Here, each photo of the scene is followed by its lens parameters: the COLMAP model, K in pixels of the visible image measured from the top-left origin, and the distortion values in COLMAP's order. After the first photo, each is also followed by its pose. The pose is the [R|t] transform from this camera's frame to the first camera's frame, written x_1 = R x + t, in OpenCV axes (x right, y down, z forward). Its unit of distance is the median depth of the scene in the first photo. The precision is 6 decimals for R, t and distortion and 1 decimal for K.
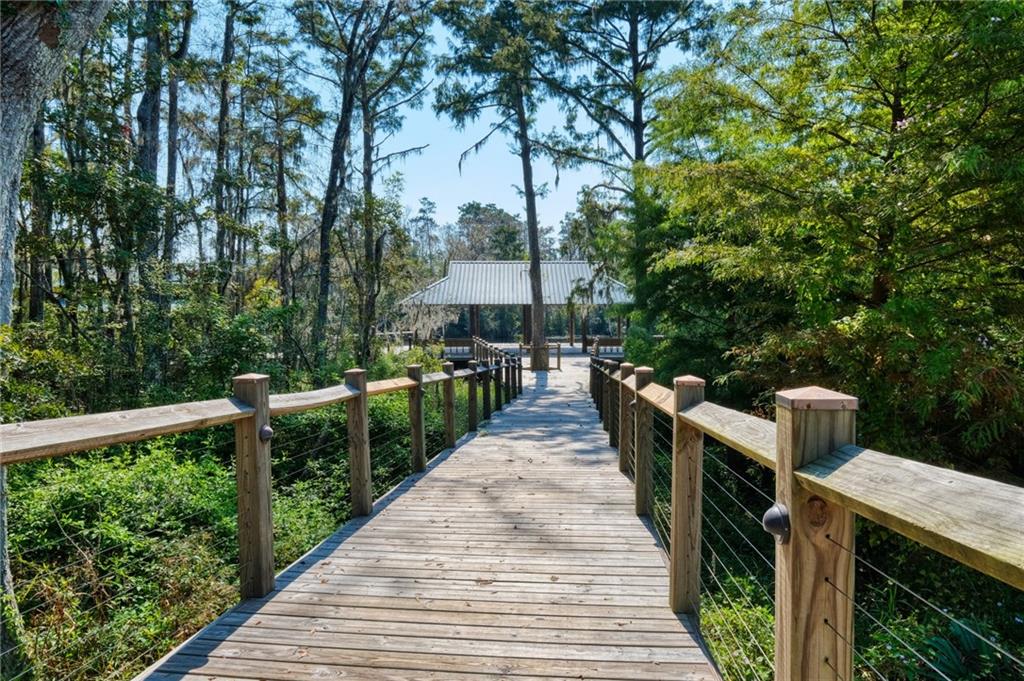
lens RADIAL K [[589.8, 0, 512.0], [0, 589.8, 340.5], [0, 0, 1]] dist [-0.006142, -0.000383]
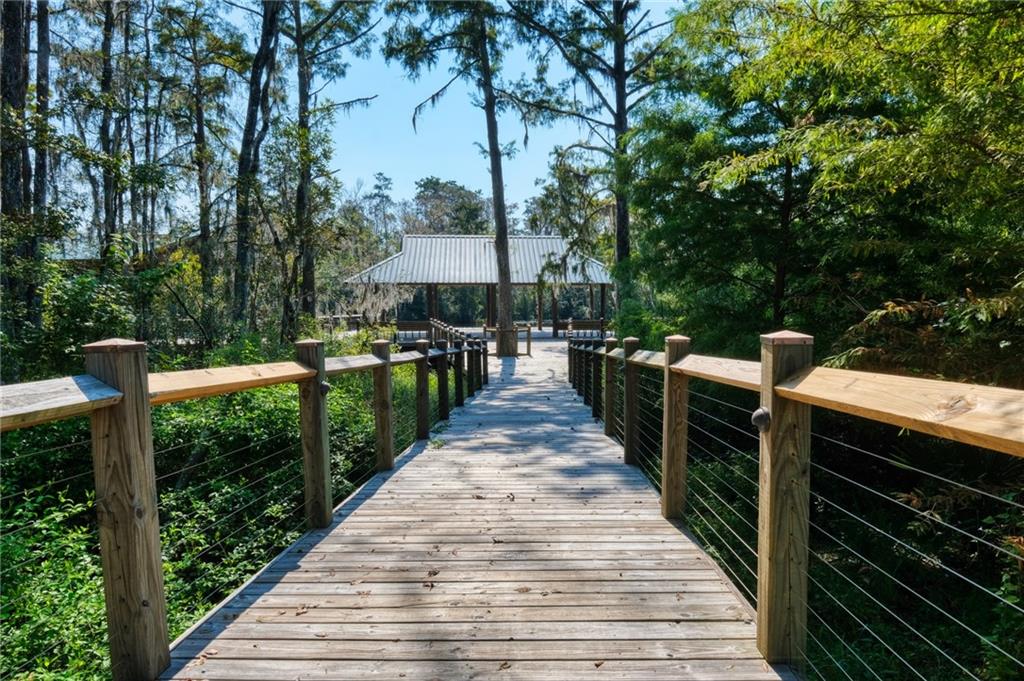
lens RADIAL K [[610.8, 0, 512.0], [0, 610.8, 340.5], [0, 0, 1]] dist [0.002557, 0.000621]
pose [[0.998065, -0.003600, 0.062068, -0.001663], [0.002253, 0.999761, 0.021764, 0.007451], [-0.062132, -0.021582, 0.997835, 0.101331]]
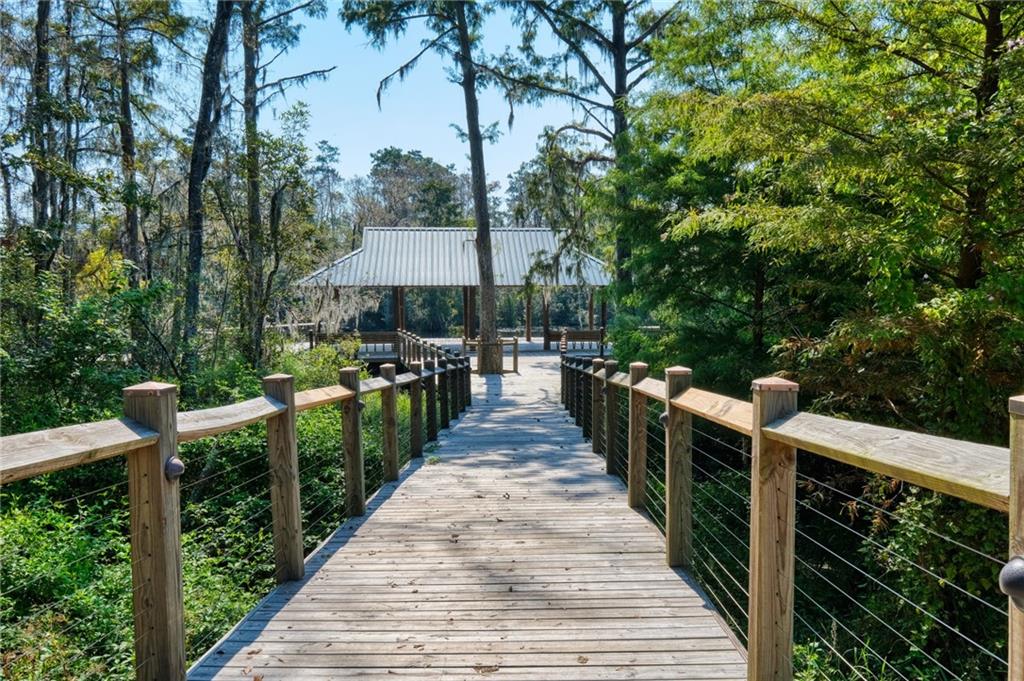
lens RADIAL K [[787.0, 0, 512.0], [0, 787.0, 340.5], [0, 0, 1]] dist [0.004822, -0.000502]
pose [[0.996136, -0.007481, 0.087502, -0.012727], [0.006807, 0.999945, 0.007999, 0.000416], [-0.087557, -0.007372, 0.996132, 0.006001]]
